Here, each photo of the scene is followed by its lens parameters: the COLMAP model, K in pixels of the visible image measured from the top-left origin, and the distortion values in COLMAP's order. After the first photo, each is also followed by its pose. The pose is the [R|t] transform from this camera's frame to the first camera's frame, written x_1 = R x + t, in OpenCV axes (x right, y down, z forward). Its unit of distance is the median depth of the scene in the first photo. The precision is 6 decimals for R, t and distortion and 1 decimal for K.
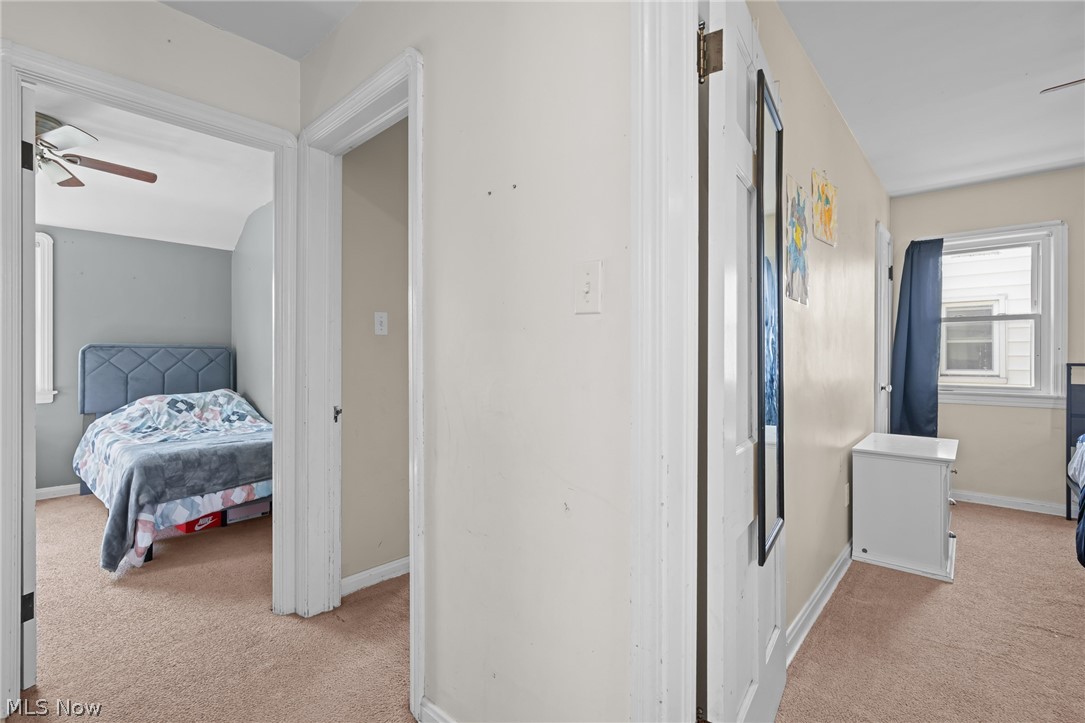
lens RADIAL K [[485.6, 0, 543.5], [0, 485.6, 349.4], [0, 0, 1]] dist [-0.002736, 0.000509]
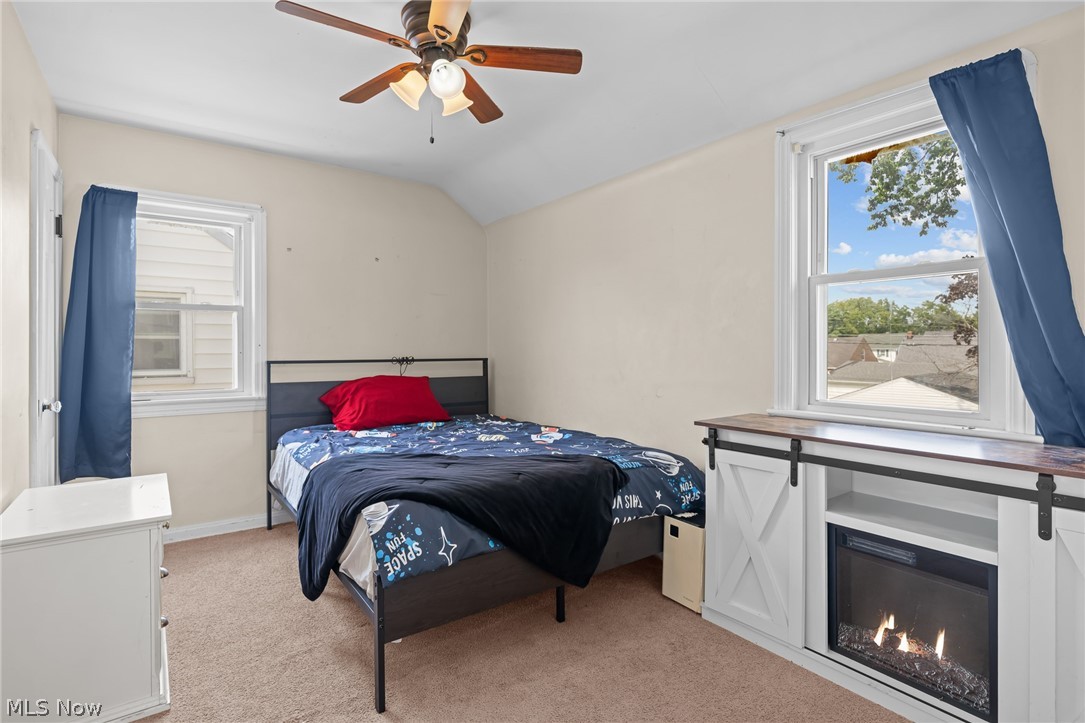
lens RADIAL K [[555.8, 0, 561.1], [0, 555.8, 356.6], [0, 0, 1]] dist [-0.005116, 0.001166]
pose [[0.210524, -0.010264, 0.977535, 0.167900], [-0.005924, 0.999913, 0.011774, 0.004772], [-0.977571, -0.008270, 0.210445, 0.236656]]
